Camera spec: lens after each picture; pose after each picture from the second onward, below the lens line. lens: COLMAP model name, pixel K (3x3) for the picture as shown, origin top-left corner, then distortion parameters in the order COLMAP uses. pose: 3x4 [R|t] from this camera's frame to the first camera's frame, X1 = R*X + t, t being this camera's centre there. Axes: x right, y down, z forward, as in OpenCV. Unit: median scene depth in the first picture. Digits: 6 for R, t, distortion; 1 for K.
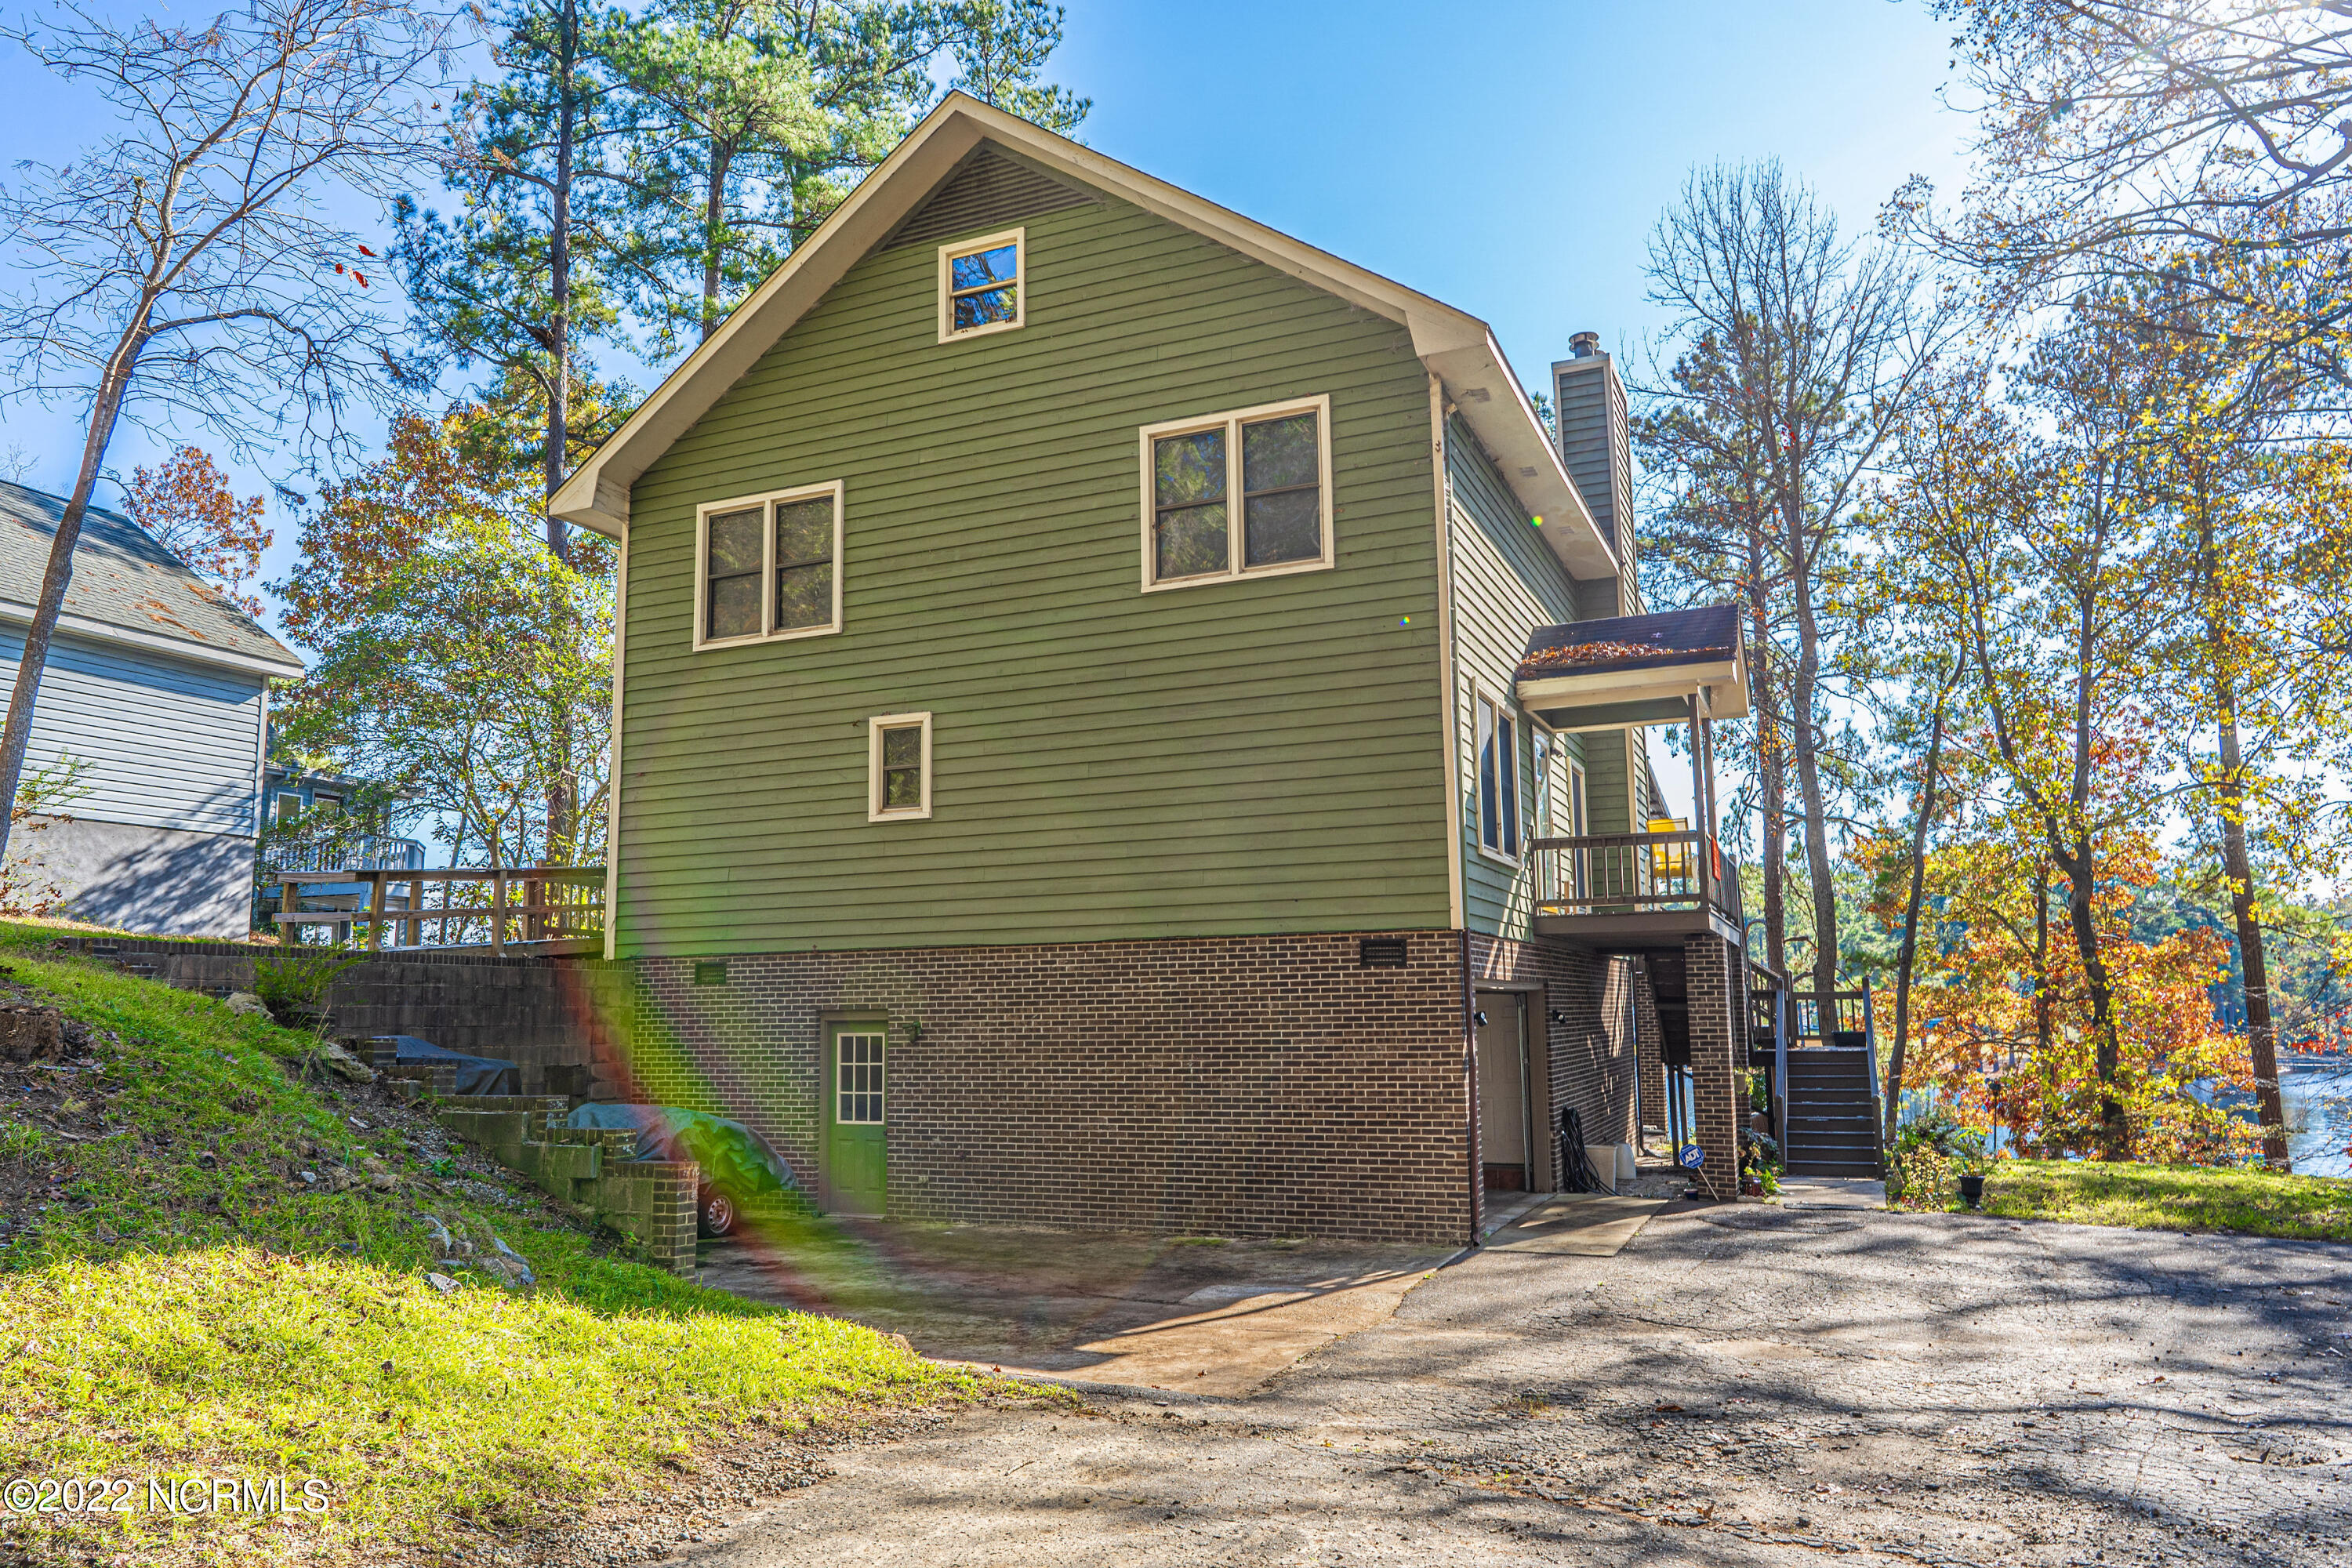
lens RADIAL K [[1593.6, 0, 1171.1], [0, 1593.6, 787.7], [0, 0, 1]] dist [-0.002505, -0.001770]
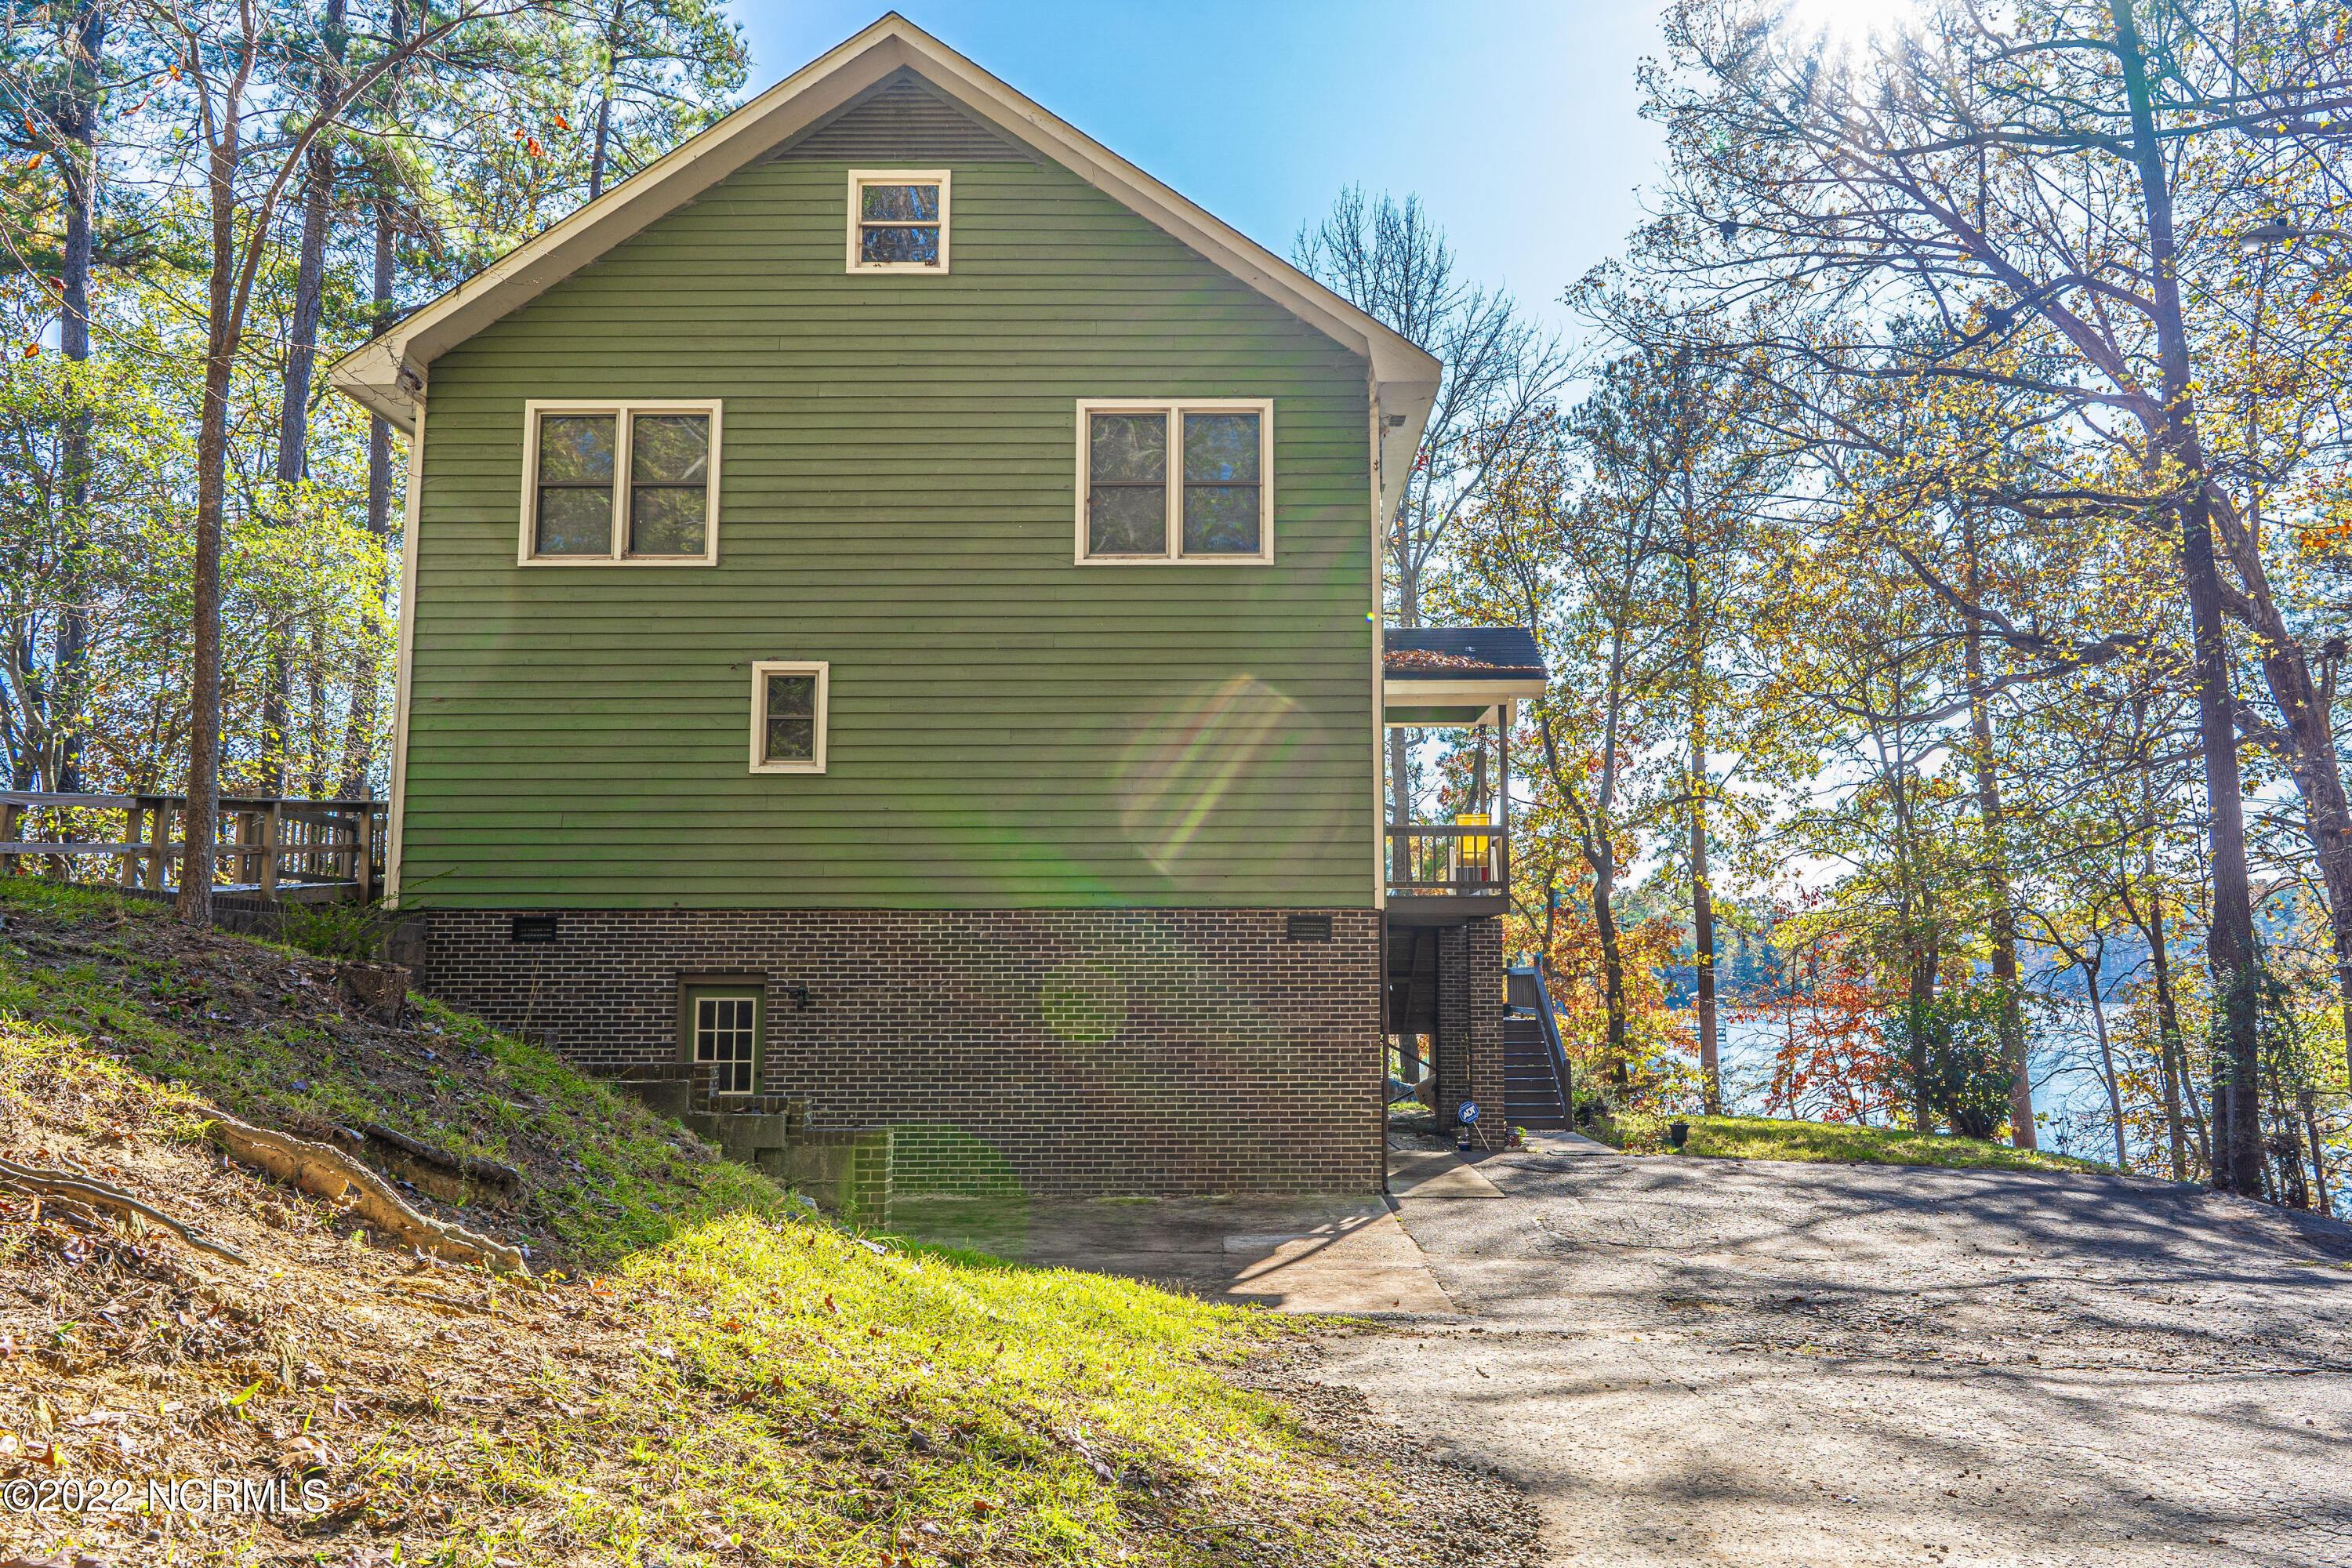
lens RADIAL K [[1699.9, 0, 1183.8], [0, 1699.9, 787.7], [0, 0, 1]] dist [-0.007425, -0.003739]
pose [[0.915047, 0.057946, 0.399162, -0.355845], [-0.069259, 0.997501, 0.013964, -0.001607], [-0.397355, -0.040423, 0.916774, -0.017338]]
